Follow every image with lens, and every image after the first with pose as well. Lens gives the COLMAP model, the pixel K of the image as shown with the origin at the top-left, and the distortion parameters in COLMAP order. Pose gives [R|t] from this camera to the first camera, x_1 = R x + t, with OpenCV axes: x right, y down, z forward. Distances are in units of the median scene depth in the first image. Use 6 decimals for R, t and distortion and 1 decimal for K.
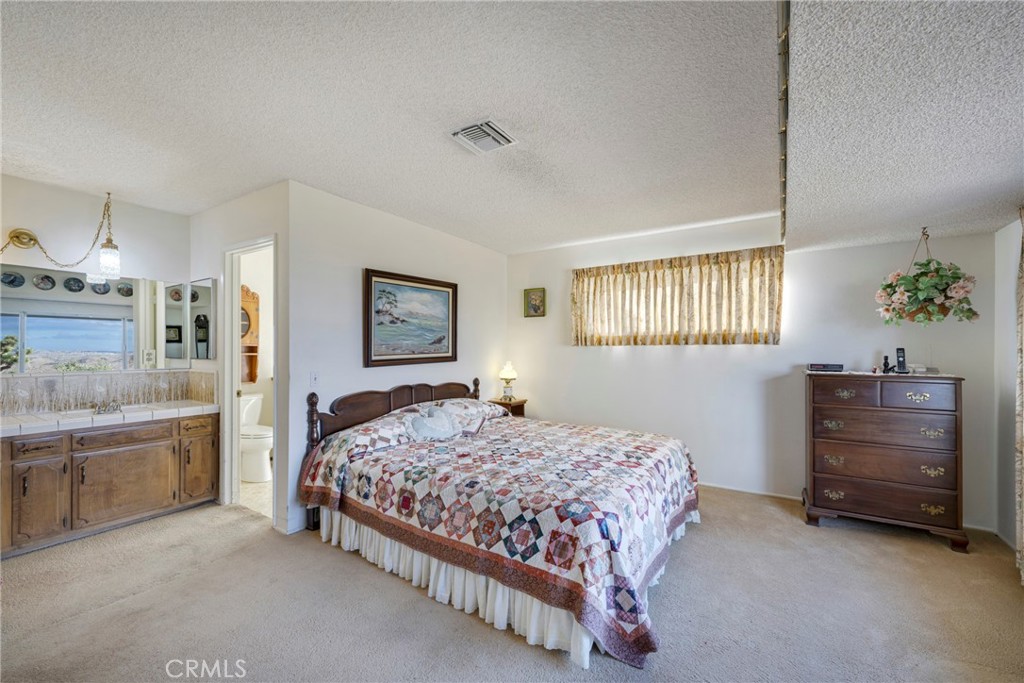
lens RADIAL K [[419.8, 0, 512.0], [0, 419.8, 341.5], [0, 0, 1]] dist [-0.000384, -0.000012]
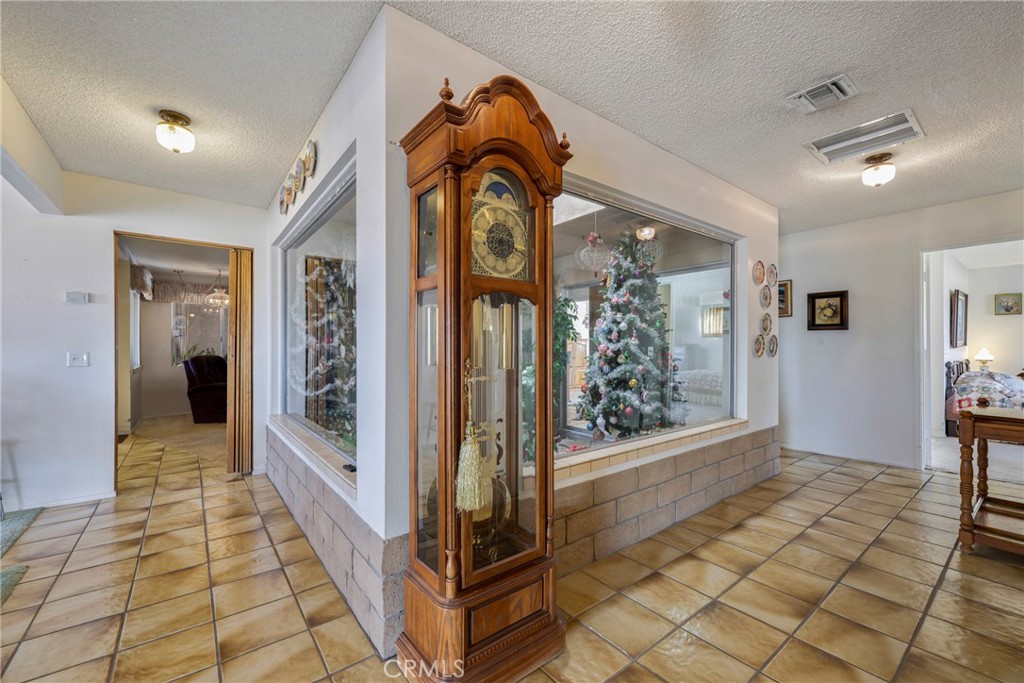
lens RADIAL K [[422.7, 0, 506.5], [0, 422.7, 347.9], [0, 0, 1]] dist [-0.000625, -0.000073]
pose [[0.946450, 0.003054, -0.322835, -1.873303], [0.004027, 0.999766, 0.021263, 0.021902], [0.322825, -0.021424, 0.946216, -1.462258]]
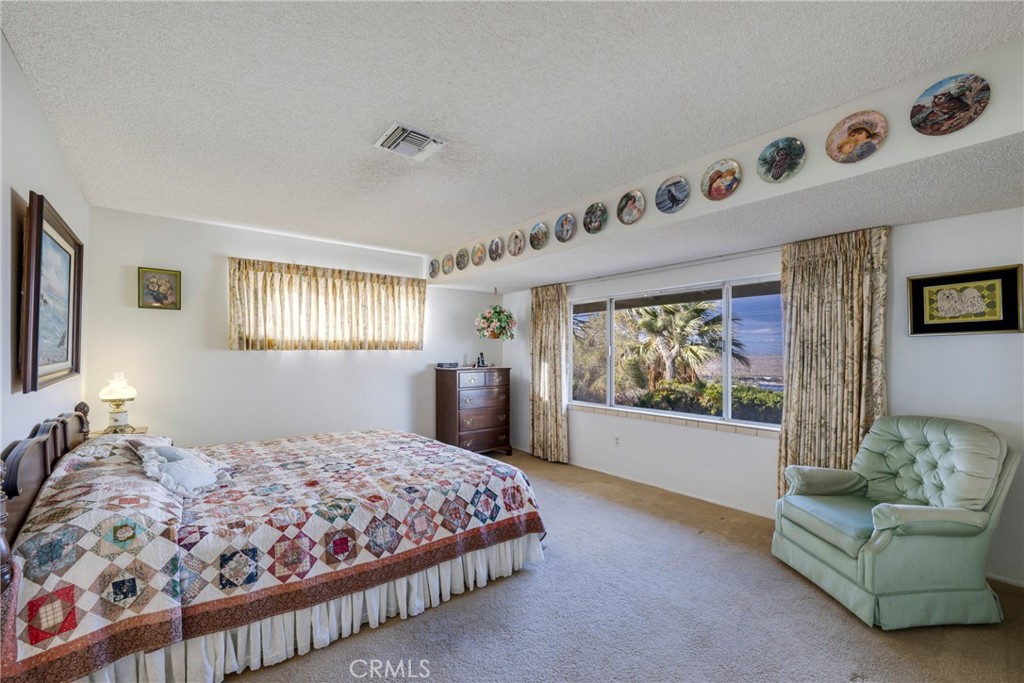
lens RADIAL K [[422.7, 0, 506.5], [0, 422.7, 347.9], [0, 0, 1]] dist [-0.000625, -0.000073]
pose [[0.304774, 0.009786, 0.952374, -0.813603], [-0.015314, 0.999868, -0.005373, 0.004250], [-0.952301, -0.012947, 0.304884, 0.399118]]
